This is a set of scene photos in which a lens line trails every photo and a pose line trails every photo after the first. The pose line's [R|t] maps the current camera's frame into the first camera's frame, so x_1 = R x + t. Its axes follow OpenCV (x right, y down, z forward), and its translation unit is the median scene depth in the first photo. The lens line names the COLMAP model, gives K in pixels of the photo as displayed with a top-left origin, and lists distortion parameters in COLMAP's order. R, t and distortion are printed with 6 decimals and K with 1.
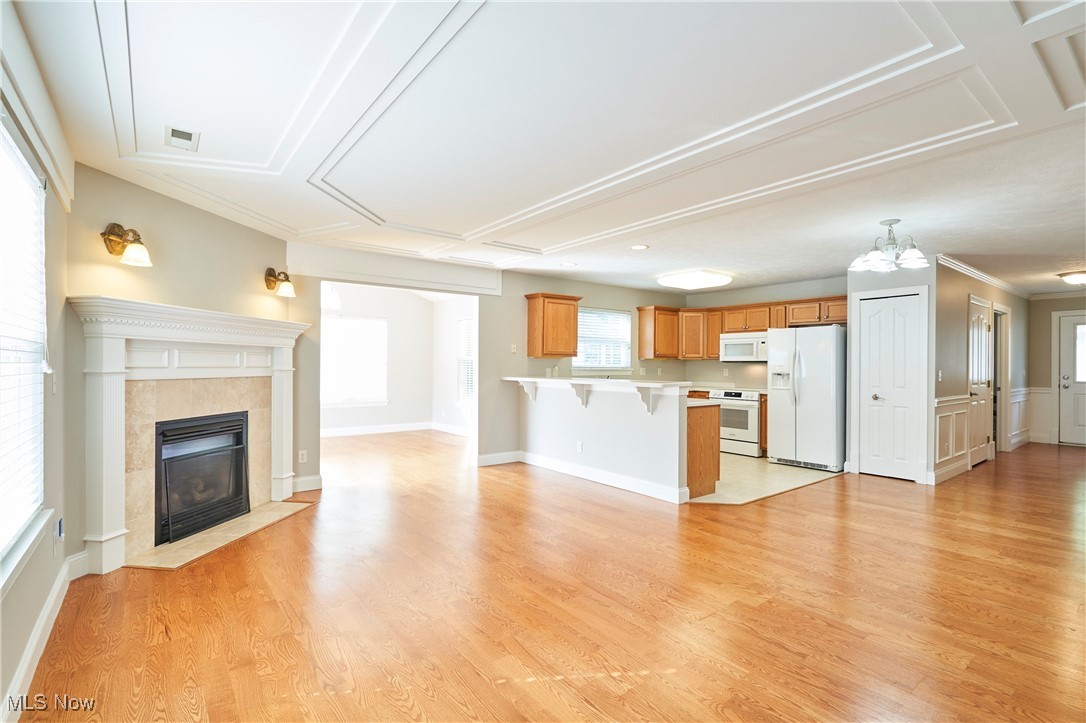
lens RADIAL K [[504.0, 0, 543.8], [0, 504.0, 367.3], [0, 0, 1]] dist [0.005095, -0.003162]
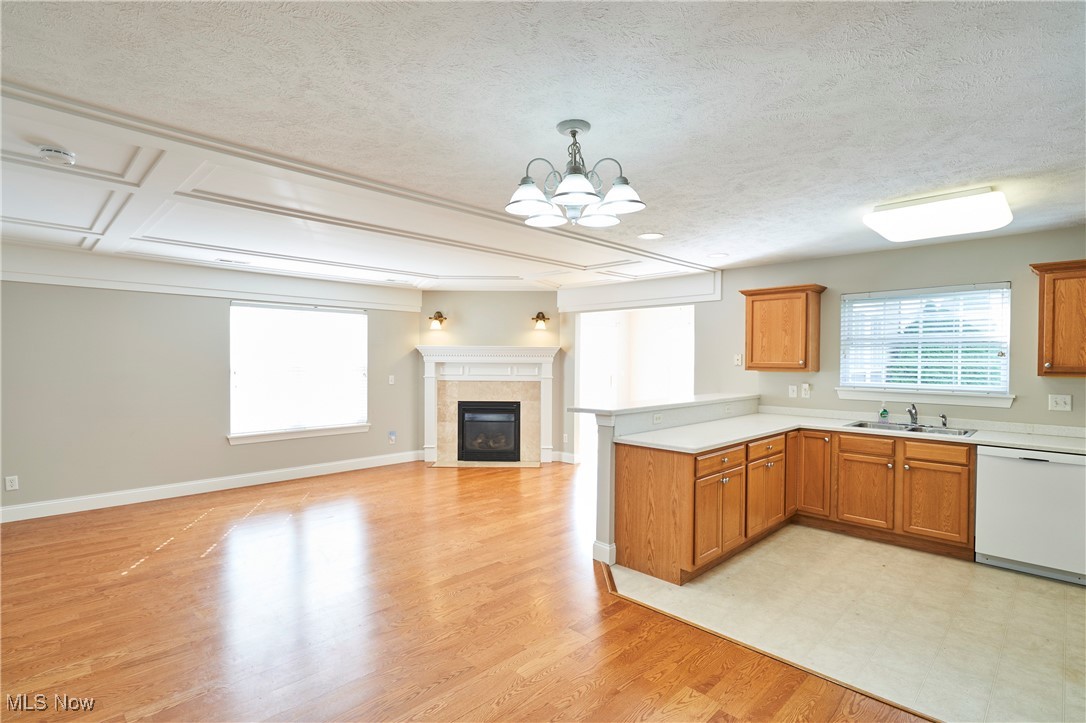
lens RADIAL K [[530.7, 0, 542.5], [0, 530.7, 368.0], [0, 0, 1]] dist [0.004808, -0.000017]
pose [[0.121013, 0.013466, -0.992560, 1.175159], [-0.009501, 0.999878, 0.012407, -0.047844], [0.992605, 0.007929, 0.121126, 0.869458]]
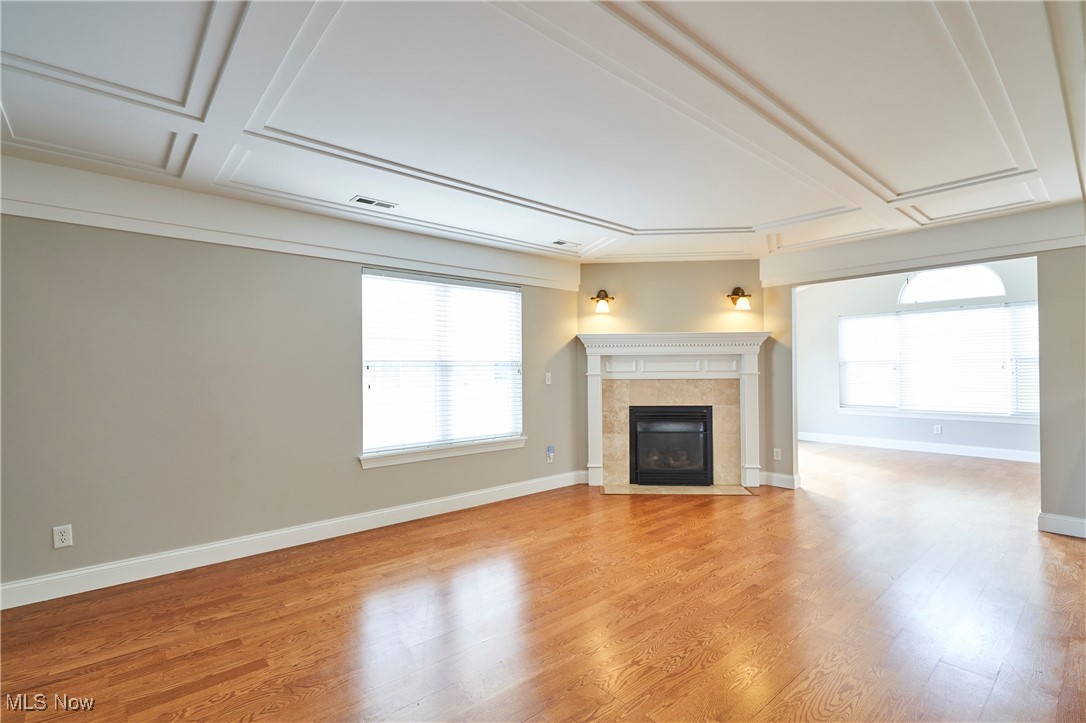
lens RADIAL K [[504.0, 0, 544.6], [0, 504.0, 367.7], [0, 0, 1]] dist [0.005095, -0.003162]
pose [[0.055690, -0.009568, -0.998402, 0.658148], [0.004524, 0.999946, -0.009330, 0.000594], [0.998438, -0.003998, 0.055730, 0.516795]]
